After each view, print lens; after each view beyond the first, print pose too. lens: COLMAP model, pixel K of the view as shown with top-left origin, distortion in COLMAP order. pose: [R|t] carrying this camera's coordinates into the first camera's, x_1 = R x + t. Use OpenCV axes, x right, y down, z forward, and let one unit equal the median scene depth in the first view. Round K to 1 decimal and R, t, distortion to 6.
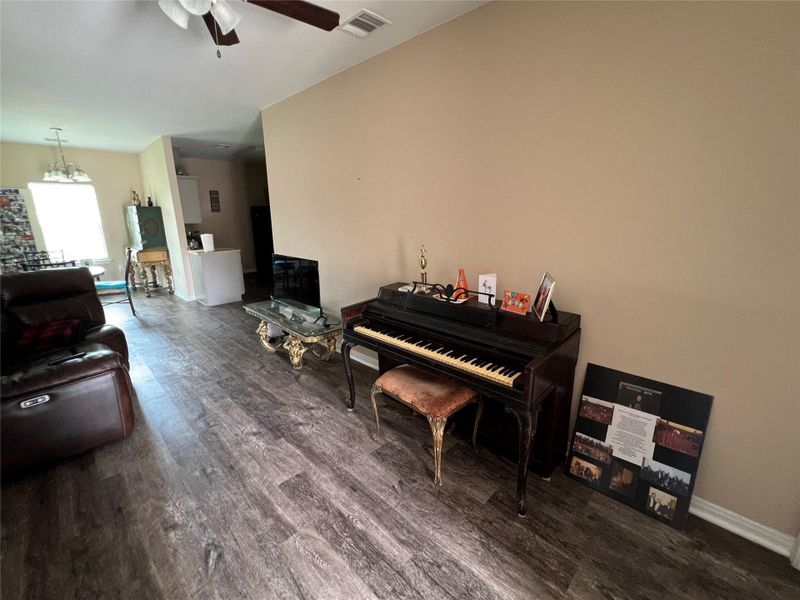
lens RADIAL K [[344.3, 0, 399.1], [0, 344.3, 297.6], [0, 0, 1]] dist [-0.010923, 0.003999]
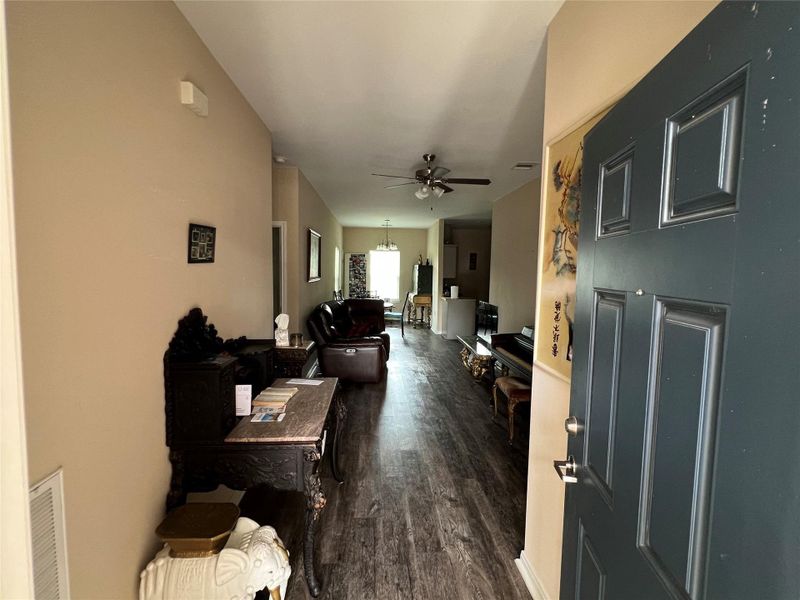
lens RADIAL K [[344.3, 0, 399.1], [0, 344.3, 297.6], [0, 0, 1]] dist [-0.010923, 0.003999]
pose [[0.752251, 0.076194, -0.654456, 0.148488], [-0.182968, 0.978381, -0.096402, 0.026398], [0.632962, 0.192264, 0.749929, -0.133451]]
